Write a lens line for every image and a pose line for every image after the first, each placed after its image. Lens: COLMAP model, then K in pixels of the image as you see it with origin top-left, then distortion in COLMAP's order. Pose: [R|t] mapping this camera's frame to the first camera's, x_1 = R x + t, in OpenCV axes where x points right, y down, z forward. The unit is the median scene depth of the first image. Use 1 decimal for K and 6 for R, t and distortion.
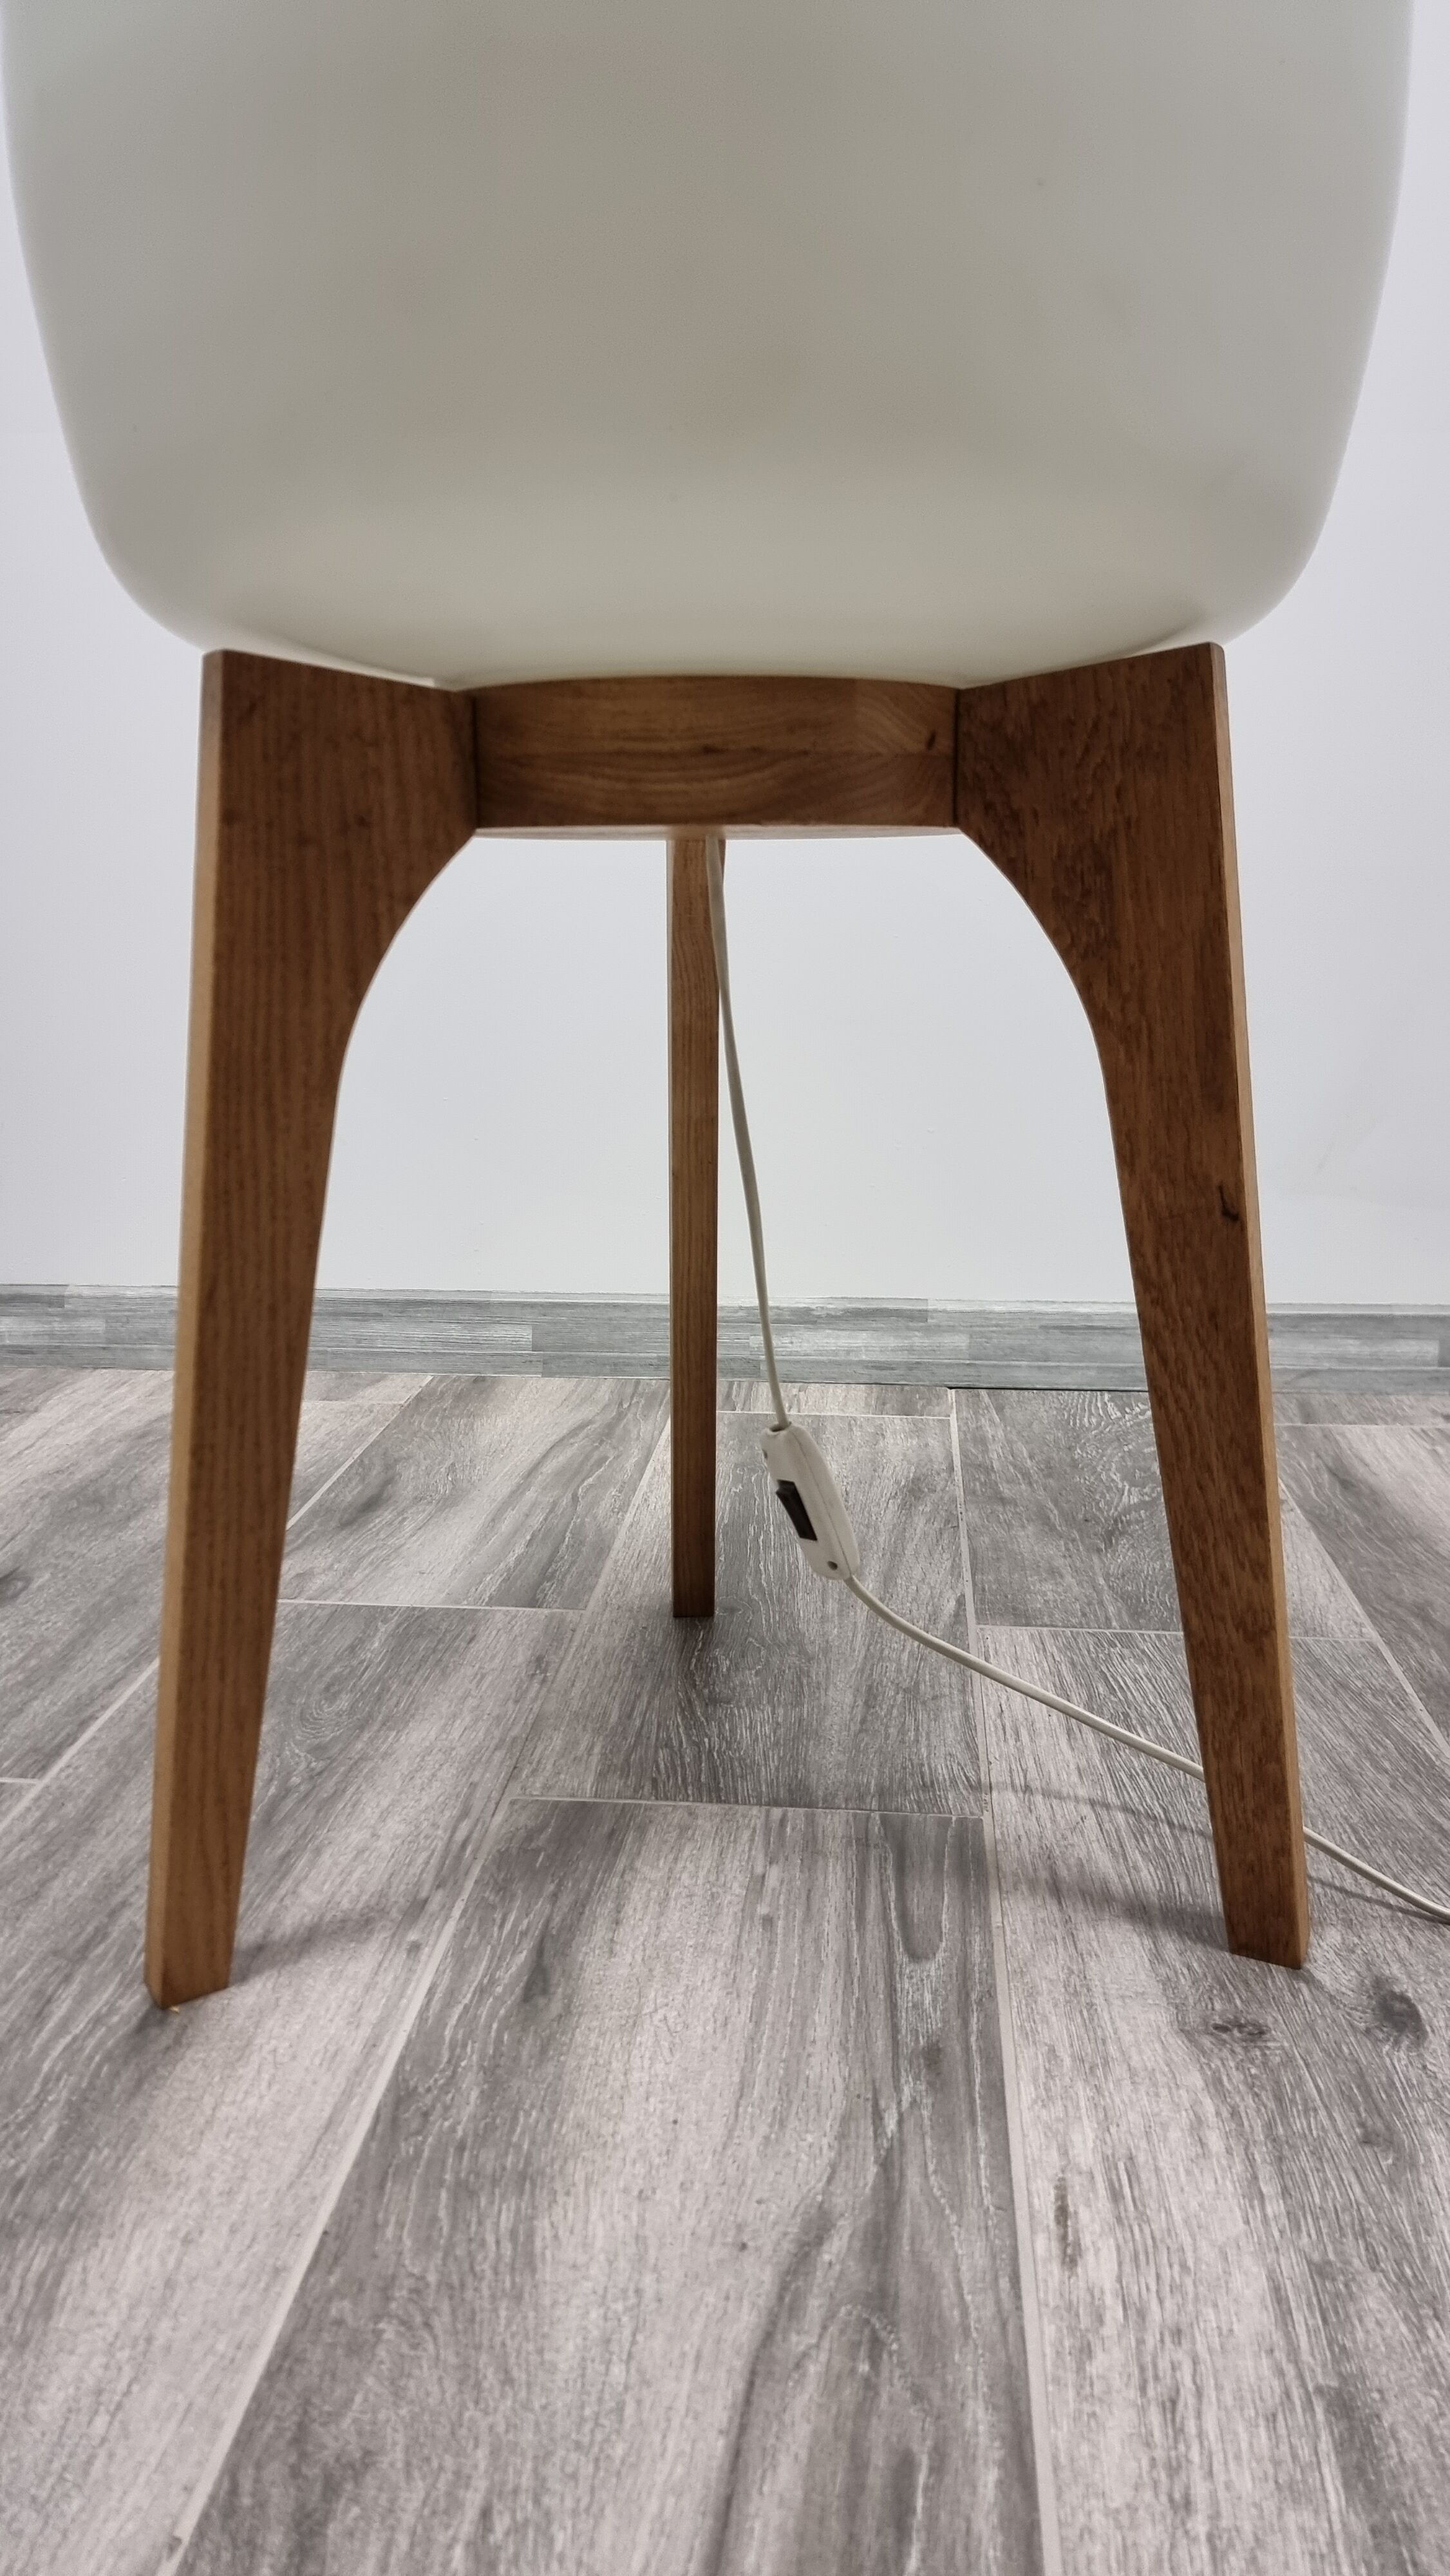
lens RADIAL K [[1794.9, 0, 702.0], [0, 1794.9, 1298.0], [0, 0, 1]] dist [0.056808, -0.030156]
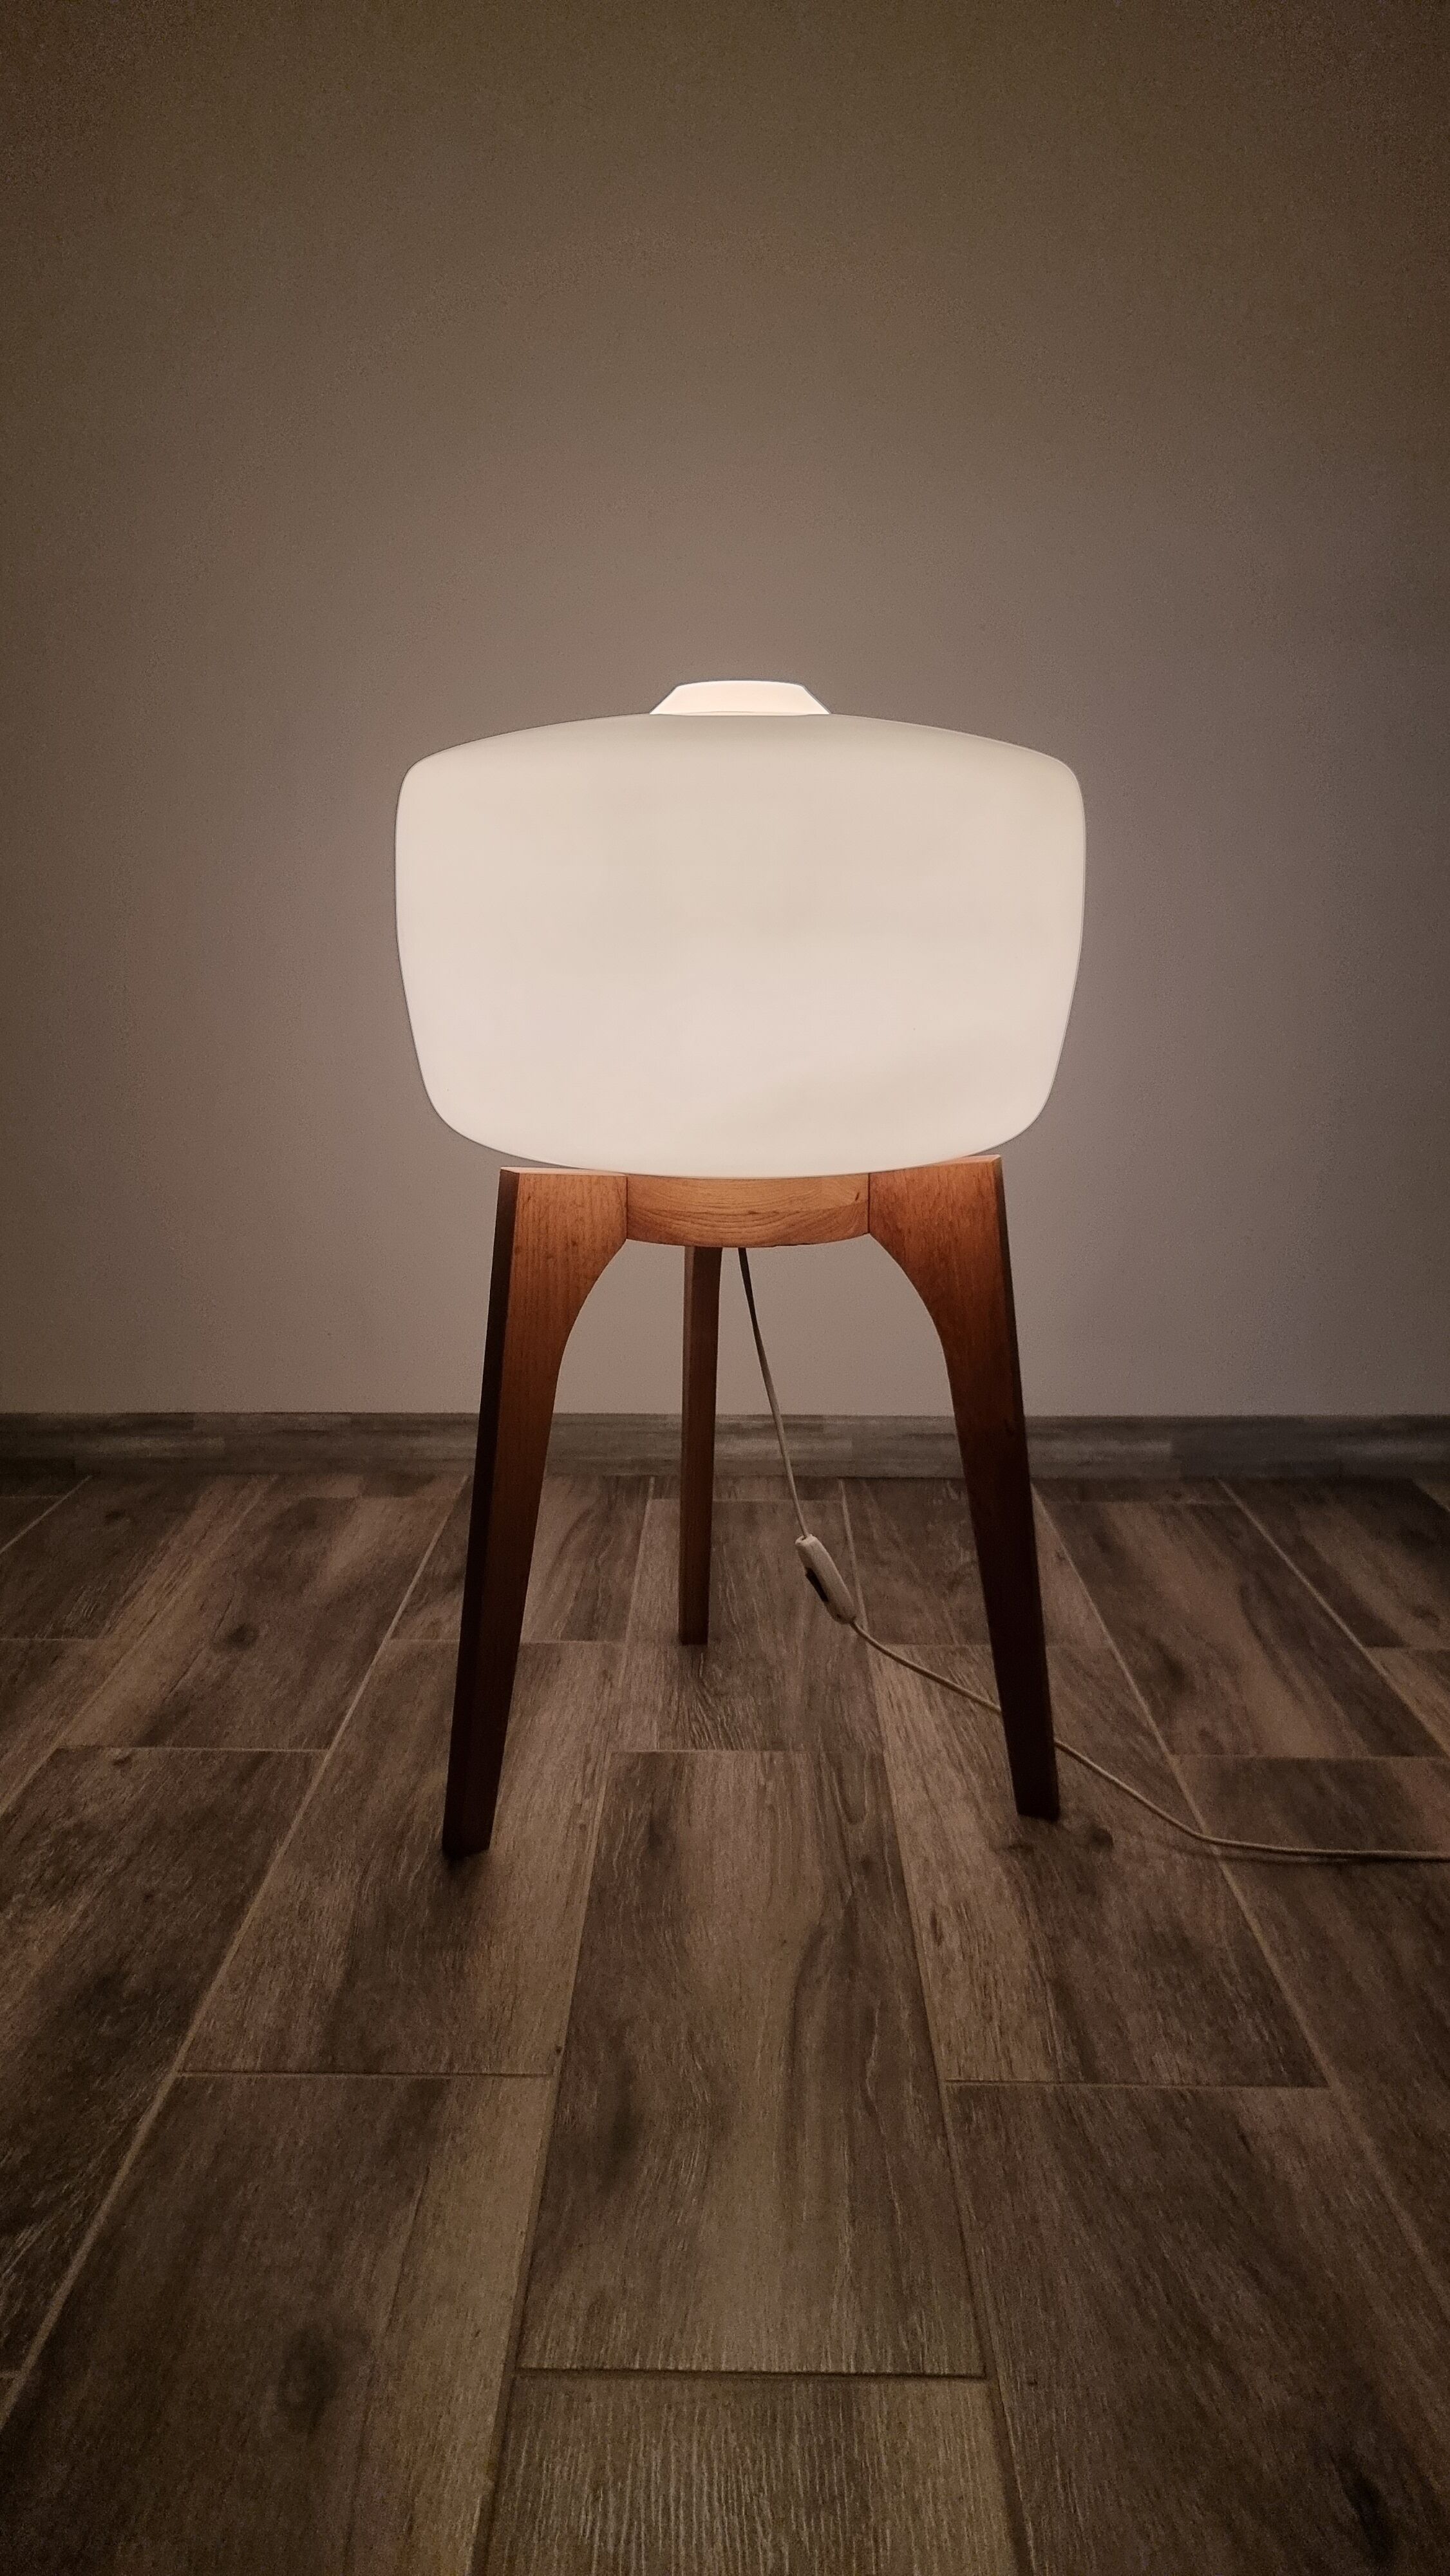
lens RADIAL K [[1792.9, 0, 679.9], [0, 1792.9, 1278.8], [0, 0, 1]] dist [0.052550, -0.033973]
pose [[0.997154, -0.009940, 0.074728, -0.194346], [0.012030, 0.999547, -0.027575, -0.148298], [-0.074420, 0.028395, 0.996823, -0.860866]]
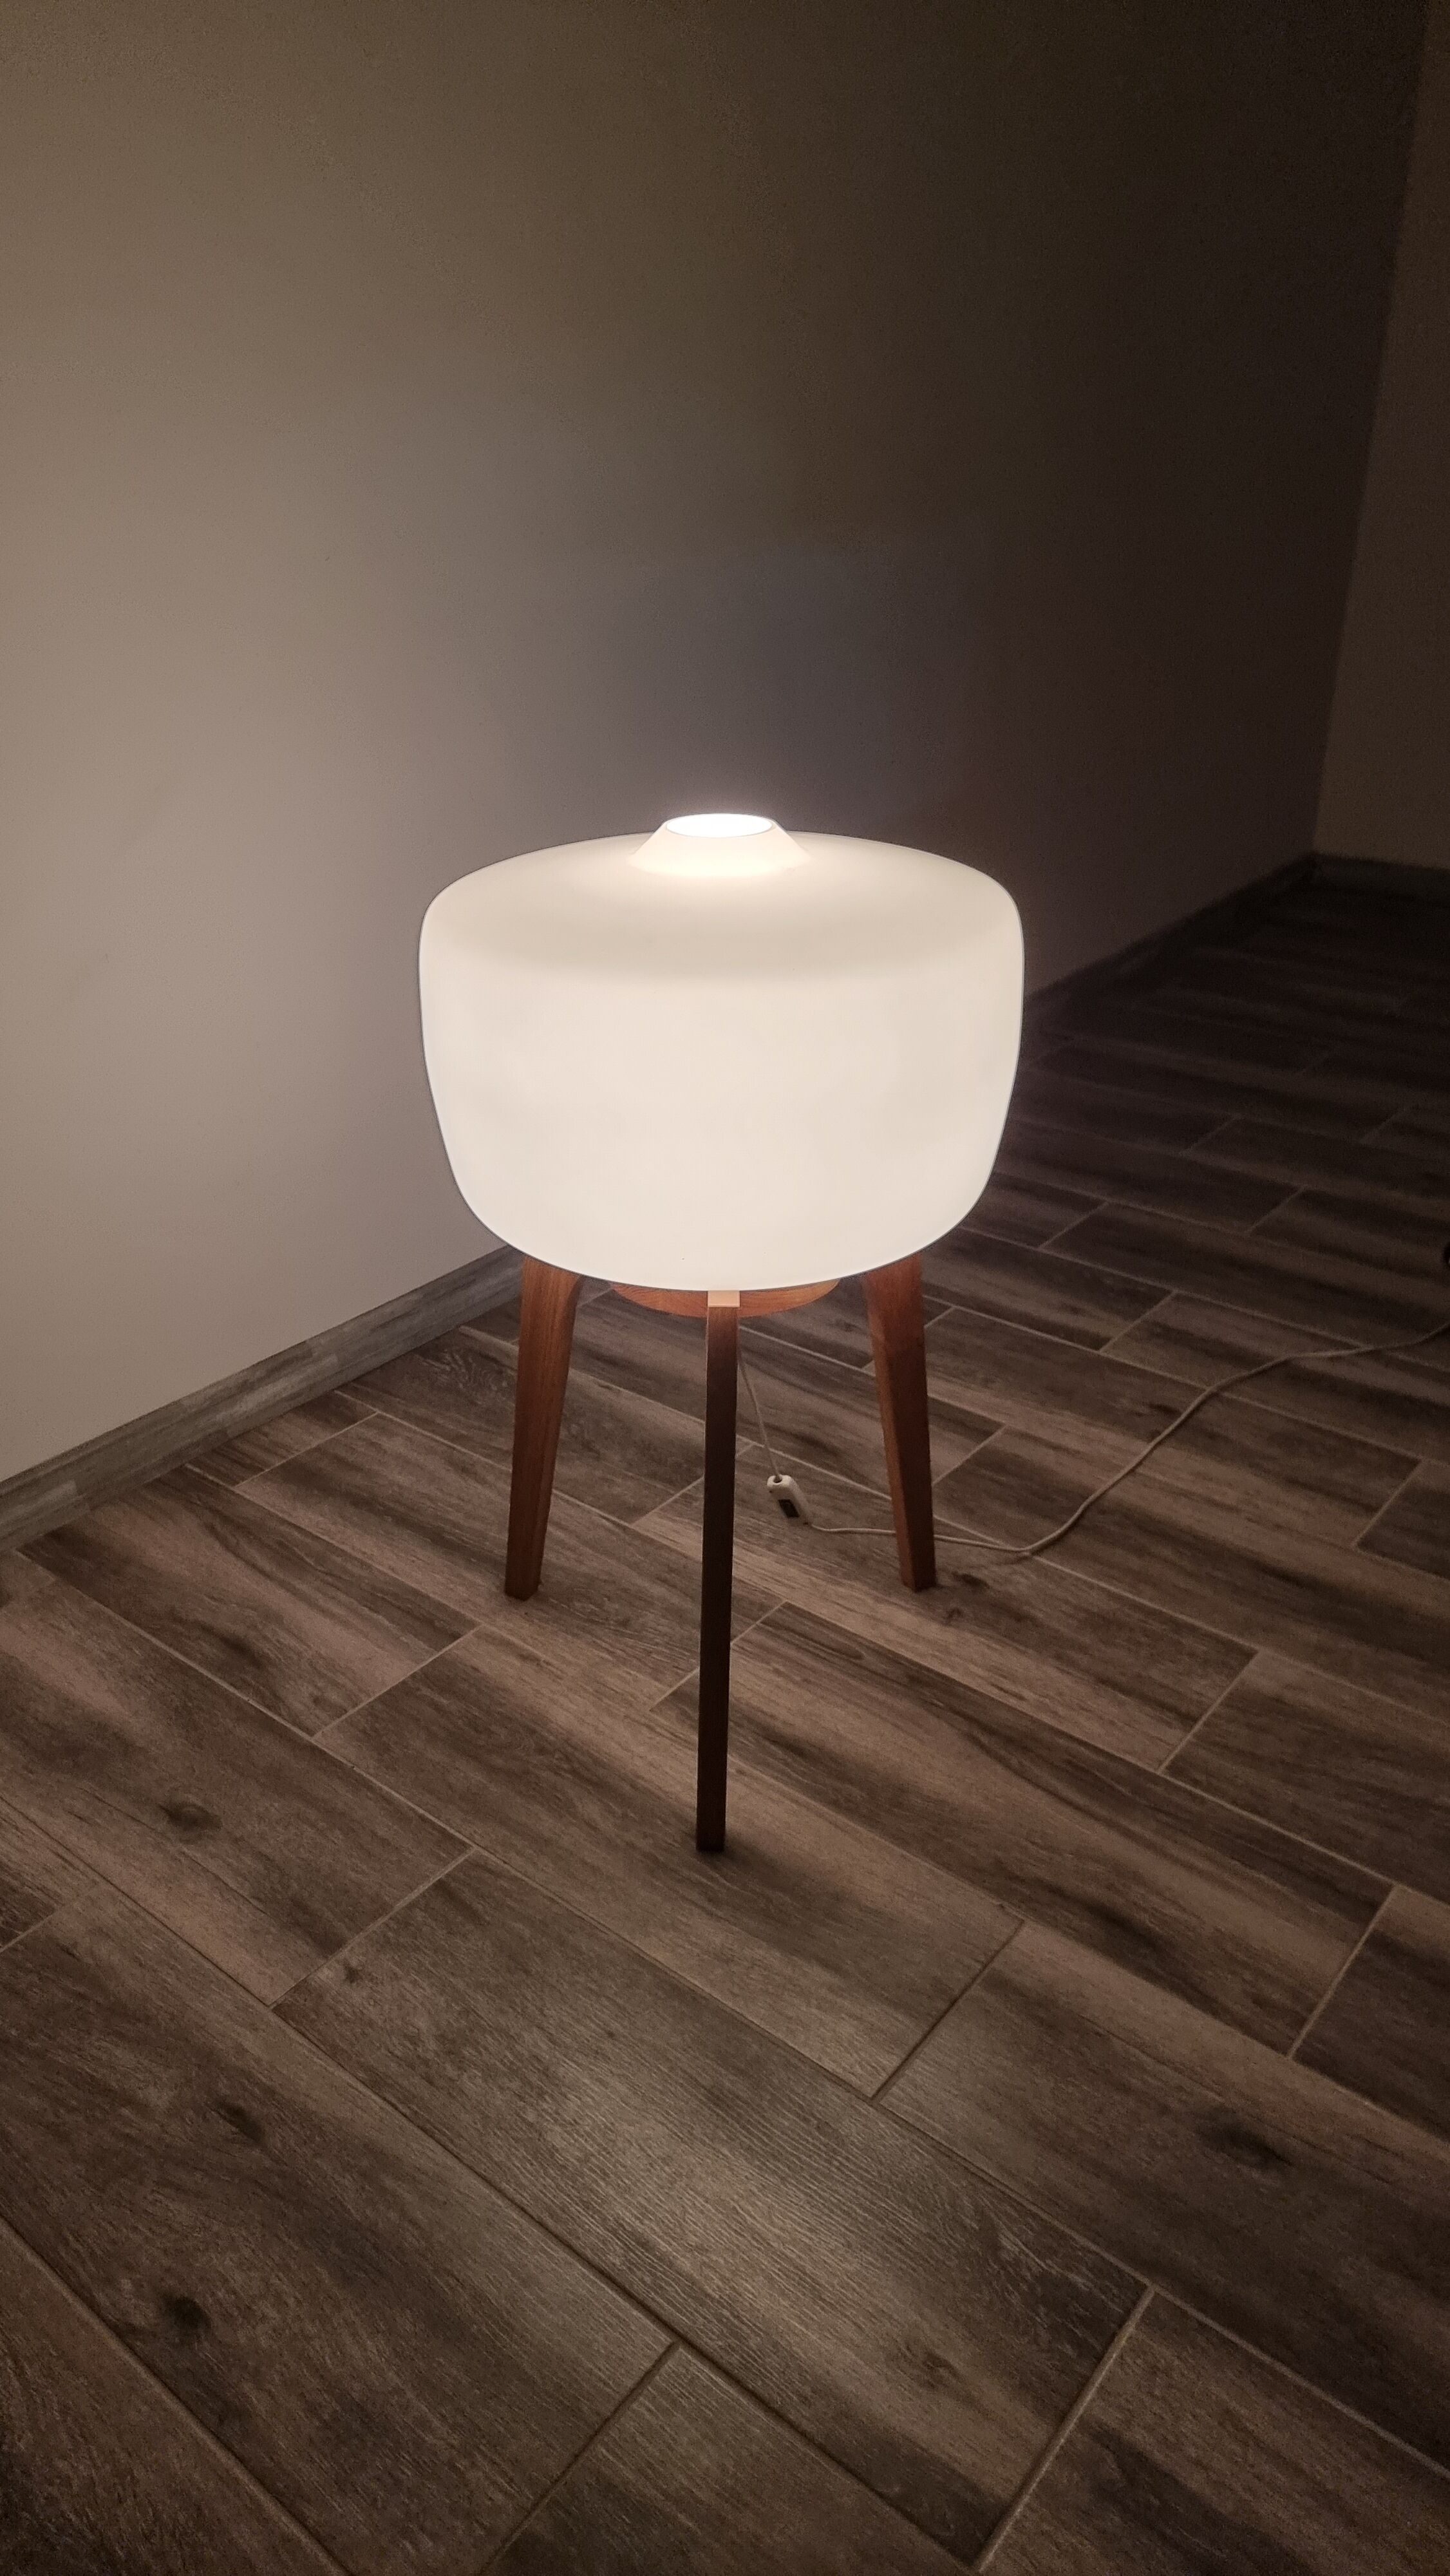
lens RADIAL K [[1792.9, 0, 679.9], [0, 1792.9, 1278.8], [0, 0, 1]] dist [0.052550, -0.033973]
pose [[0.560060, -0.364961, 0.743732, -1.663941], [0.205866, 0.930887, 0.301776, -0.915872], [-0.802466, -0.015903, 0.596485, -0.267928]]
